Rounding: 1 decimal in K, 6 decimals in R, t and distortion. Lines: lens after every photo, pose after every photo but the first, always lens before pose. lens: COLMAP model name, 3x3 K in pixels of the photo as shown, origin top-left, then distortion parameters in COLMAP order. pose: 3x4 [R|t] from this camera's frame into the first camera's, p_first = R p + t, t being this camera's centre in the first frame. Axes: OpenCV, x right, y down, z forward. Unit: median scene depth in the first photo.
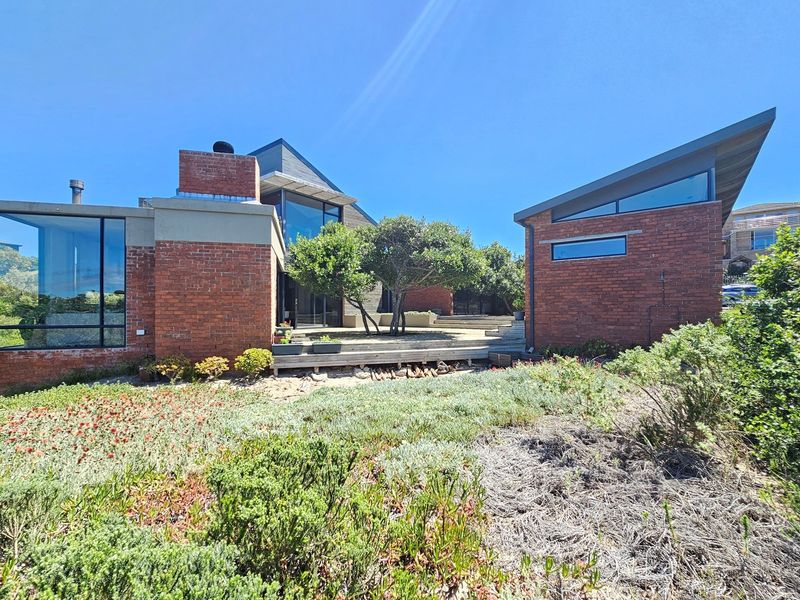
lens RADIAL K [[377.5, 0, 400.0], [0, 377.5, 300.0], [0, 0, 1]] dist [-0.001563, -0.000216]
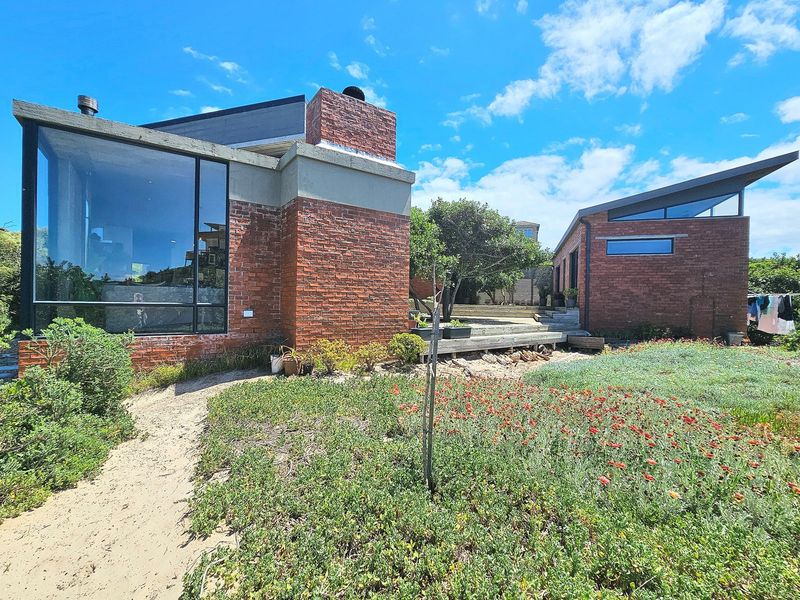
lens RADIAL K [[377.5, 0, 400.0], [0, 377.5, 300.0], [0, 0, 1]] dist [-0.001563, -0.000216]
pose [[0.941076, 0.022817, 0.337425, -0.623558], [-0.030180, 0.999407, 0.016589, 0.033732], [-0.336846, -0.025795, 0.941206, 0.156848]]
